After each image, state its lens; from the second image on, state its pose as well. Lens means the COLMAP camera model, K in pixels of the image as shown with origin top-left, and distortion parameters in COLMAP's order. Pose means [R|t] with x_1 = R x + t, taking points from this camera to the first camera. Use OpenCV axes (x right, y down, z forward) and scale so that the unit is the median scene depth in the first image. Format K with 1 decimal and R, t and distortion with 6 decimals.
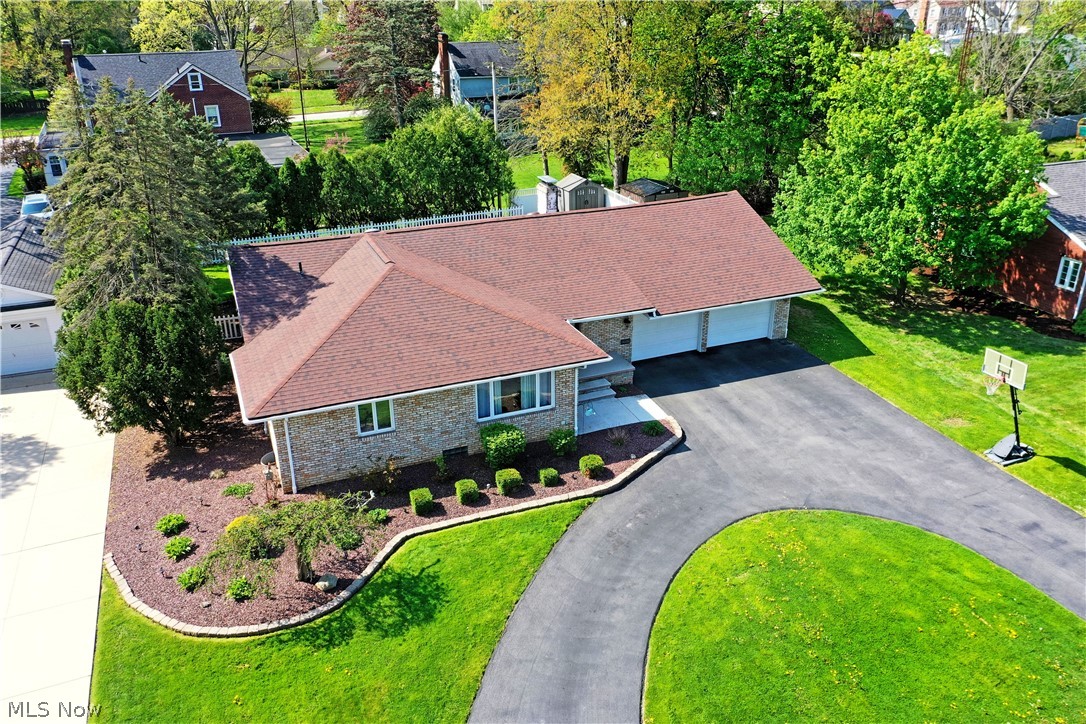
lens RADIAL K [[856.5, 0, 547.8], [0, 856.5, 366.2], [0, 0, 1]] dist [0.012461, -0.001402]
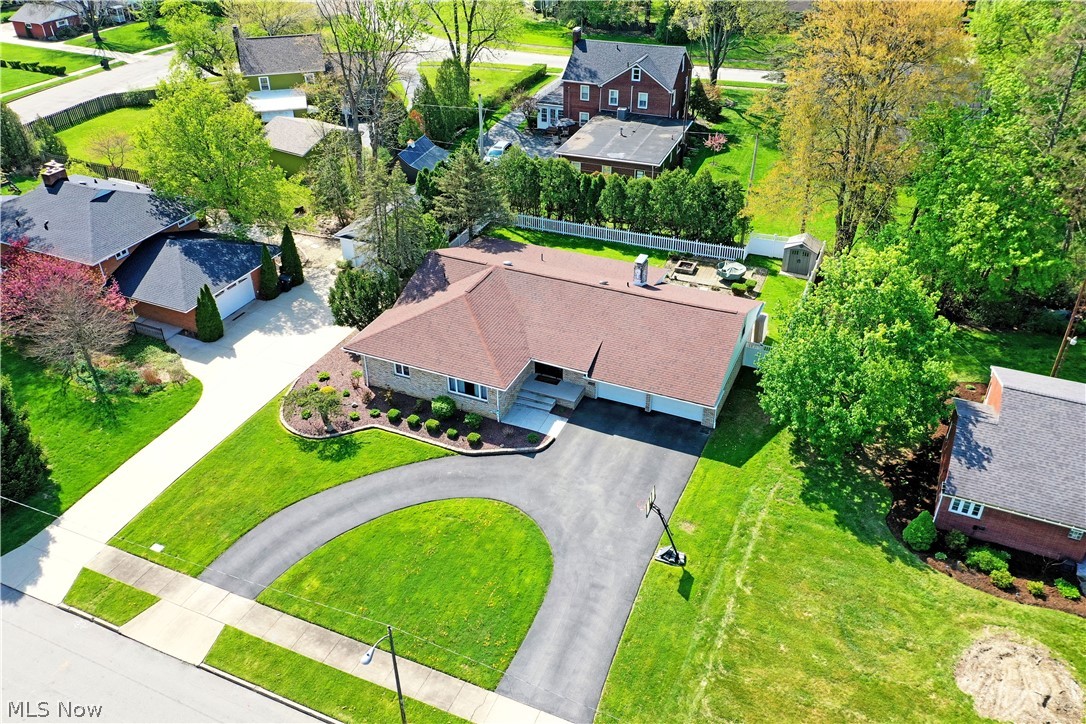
lens RADIAL K [[856.5, 0, 544.5], [0, 856.5, 362.1], [0, 0, 1]] dist [0.012461, -0.001402]
pose [[0.692782, 0.395674, -0.602905, 1.097815], [-0.294605, 0.918375, 0.264188, -0.518155], [0.658226, -0.005406, 0.752801, -0.264615]]
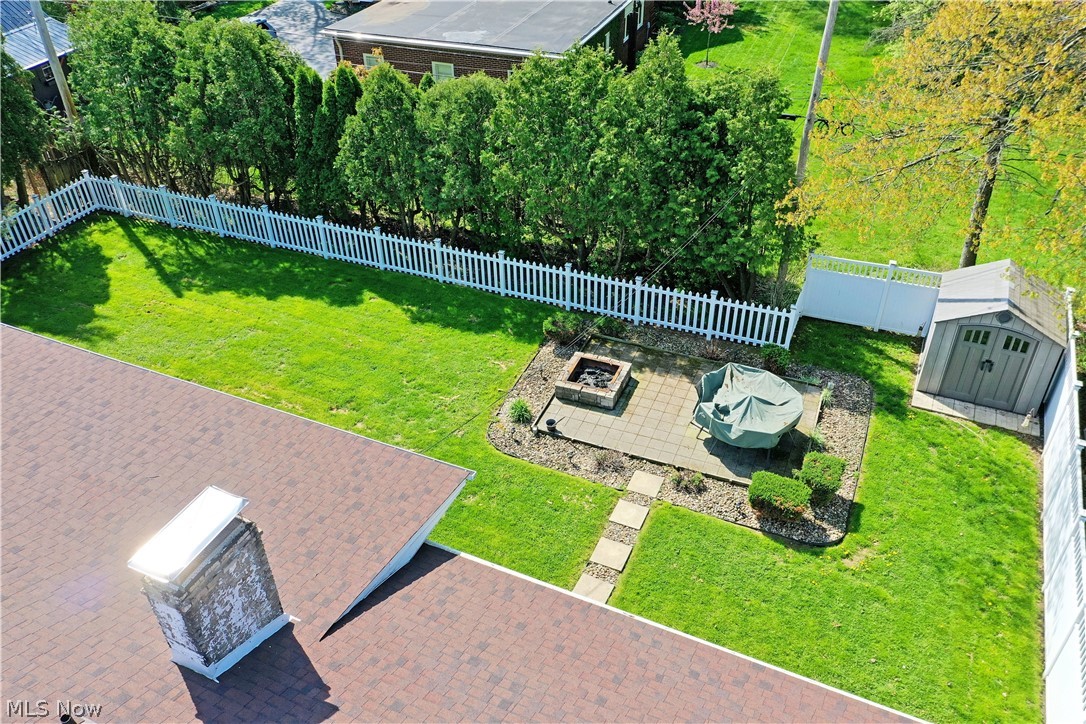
lens RADIAL K [[856.5, 0, 545.6], [0, 856.5, 359.4], [0, 0, 1]] dist [0.012461, -0.001402]
pose [[0.689775, 0.429563, -0.582826, 0.232241], [-0.290027, 0.901508, 0.321197, -0.477573], [0.663397, -0.052519, 0.746423, 1.192044]]
